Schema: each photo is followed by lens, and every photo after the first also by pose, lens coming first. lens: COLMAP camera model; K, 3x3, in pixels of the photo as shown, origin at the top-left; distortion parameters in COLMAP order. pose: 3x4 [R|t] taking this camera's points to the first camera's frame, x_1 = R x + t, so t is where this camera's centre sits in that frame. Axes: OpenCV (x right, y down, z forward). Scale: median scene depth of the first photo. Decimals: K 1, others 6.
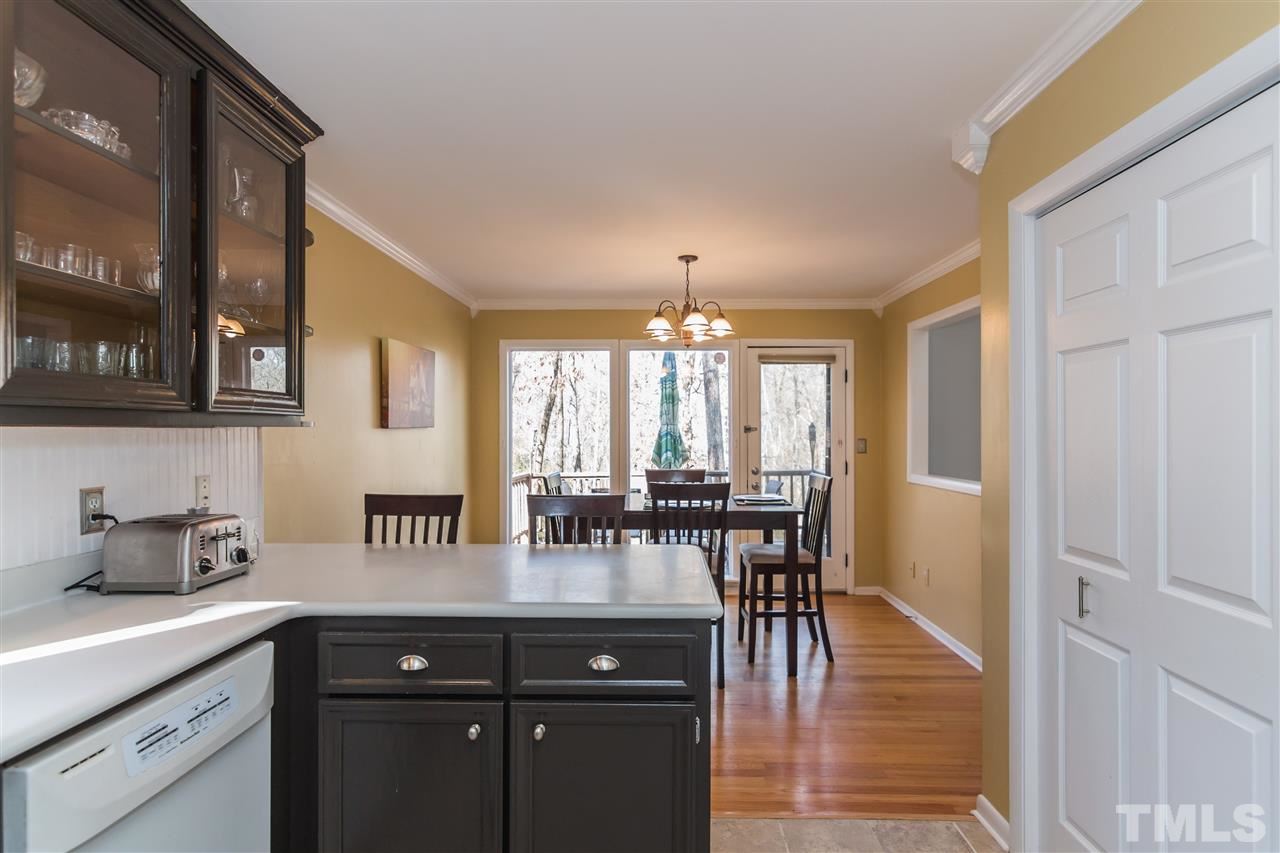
lens RADIAL K [[656.6, 0, 646.9], [0, 656.6, 426.0], [0, 0, 1]] dist [-0.000875, 0.000807]
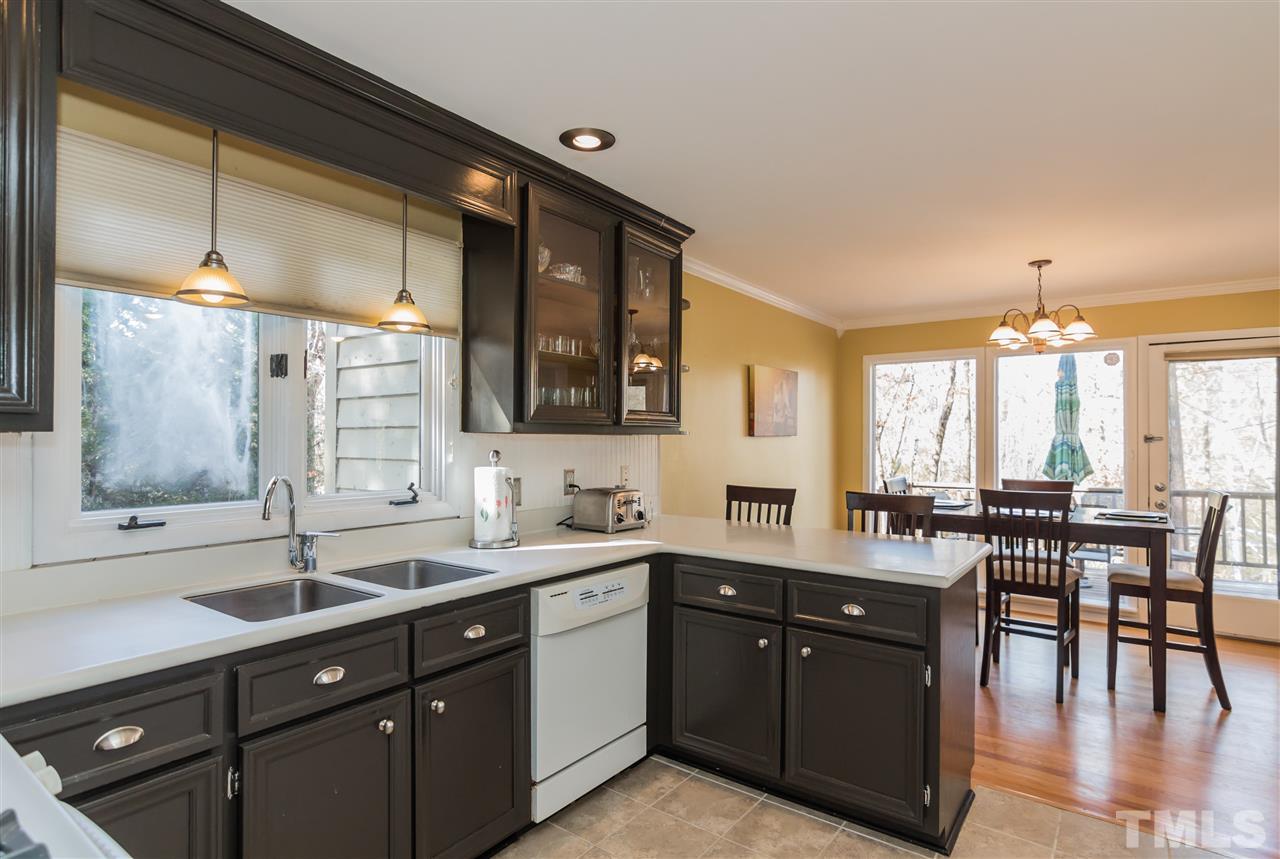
lens RADIAL K [[662.0, 0, 640.6], [0, 662.0, 404.1], [0, 0, 1]] dist [0.020562, 0.000011]
pose [[0.815556, -0.026463, -0.578073, 0.259249], [-0.000884, 0.998896, -0.046974, 0.002734], [0.578678, 0.038821, 0.814632, -0.259309]]
